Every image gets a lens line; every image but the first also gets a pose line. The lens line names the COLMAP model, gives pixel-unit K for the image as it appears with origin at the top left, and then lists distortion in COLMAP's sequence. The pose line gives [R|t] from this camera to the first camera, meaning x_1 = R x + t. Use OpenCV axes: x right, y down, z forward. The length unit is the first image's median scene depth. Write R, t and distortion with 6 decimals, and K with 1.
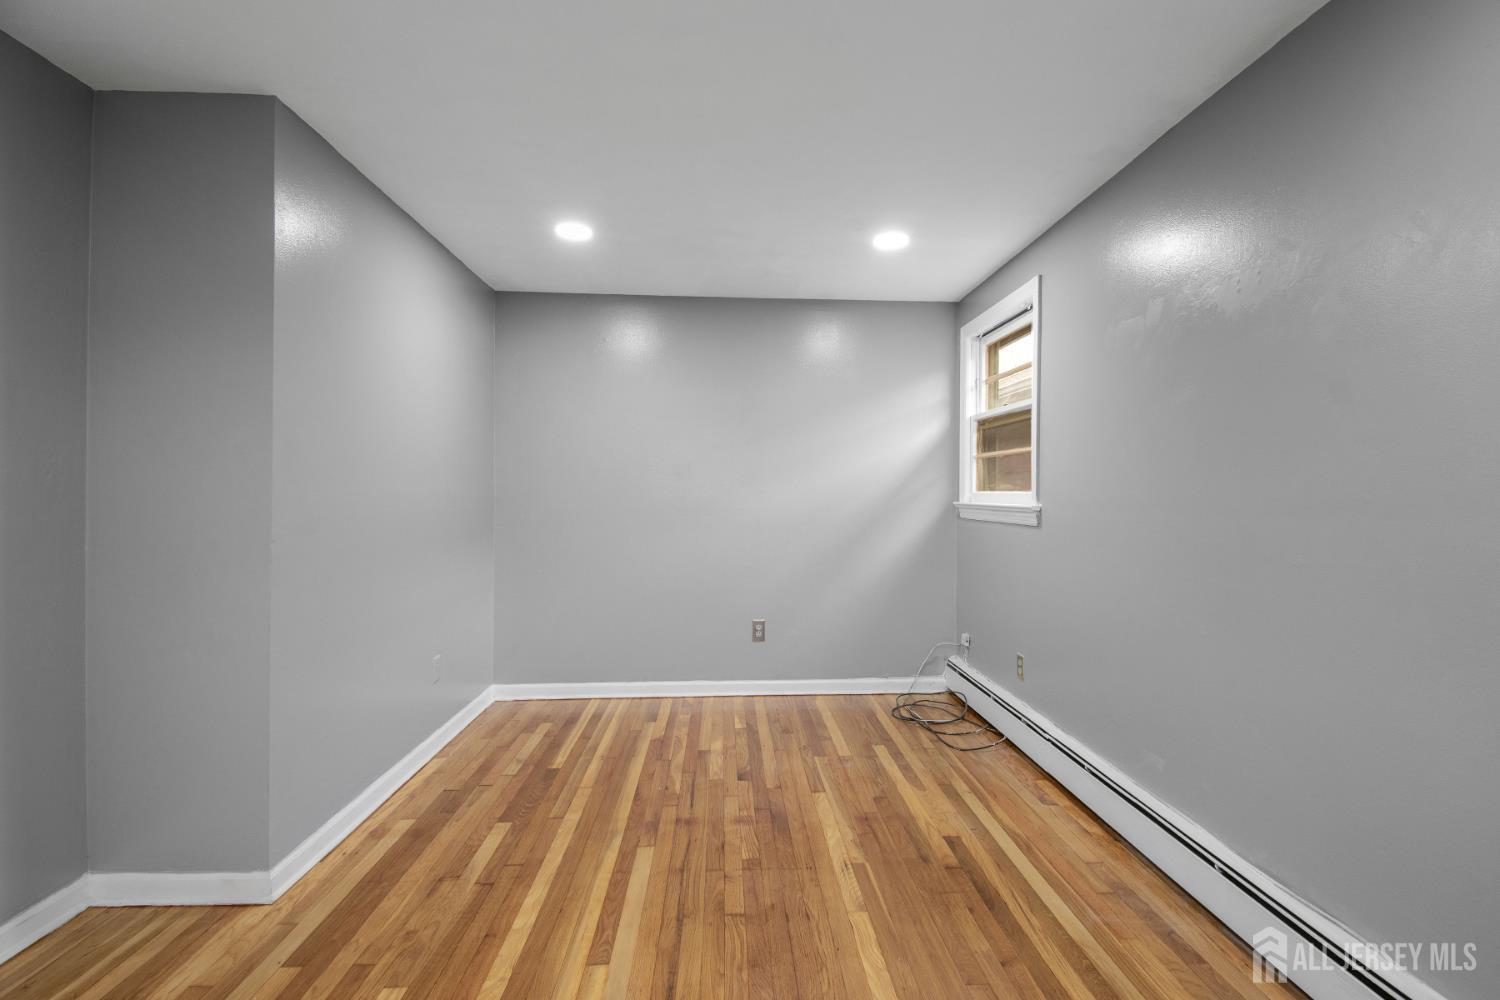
lens RADIAL K [[671.1, 0, 755.2], [0, 671.1, 487.9], [0, 0, 1]] dist [0.014887, -0.023448]
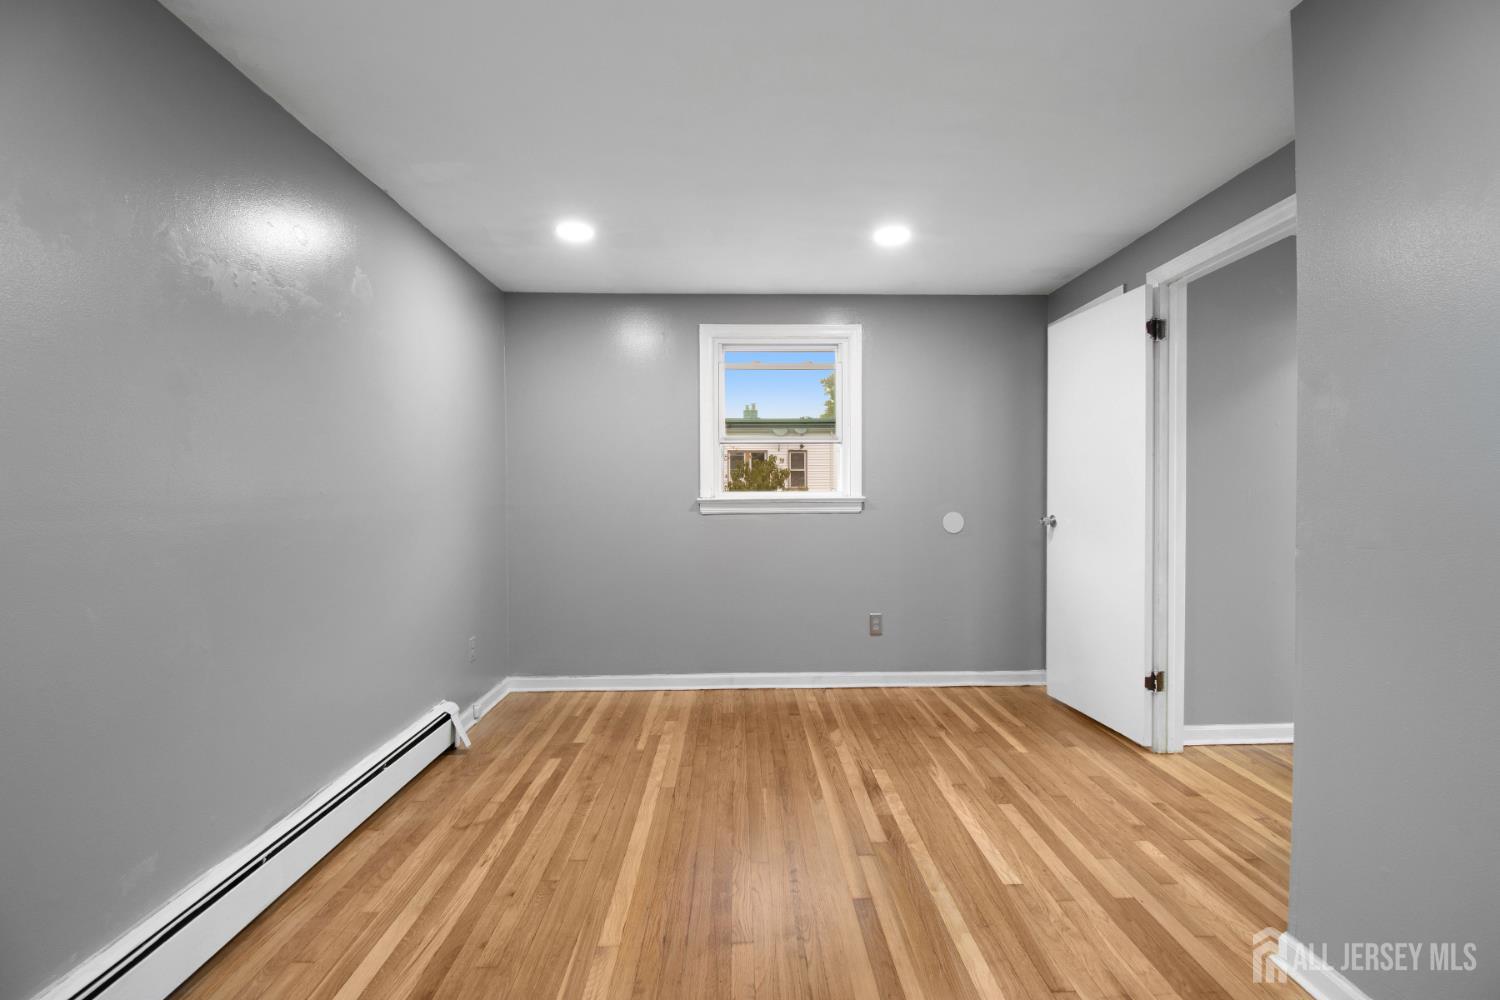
lens RADIAL K [[671.1, 0, 755.2], [0, 671.1, 487.9], [0, 0, 1]] dist [0.014887, -0.023448]
pose [[-0.999777, -0.000103, 0.021118, -0.070931], [-0.000361, 0.999925, -0.012234, 0.018862], [-0.021115, -0.012239, -0.999702, 2.007852]]
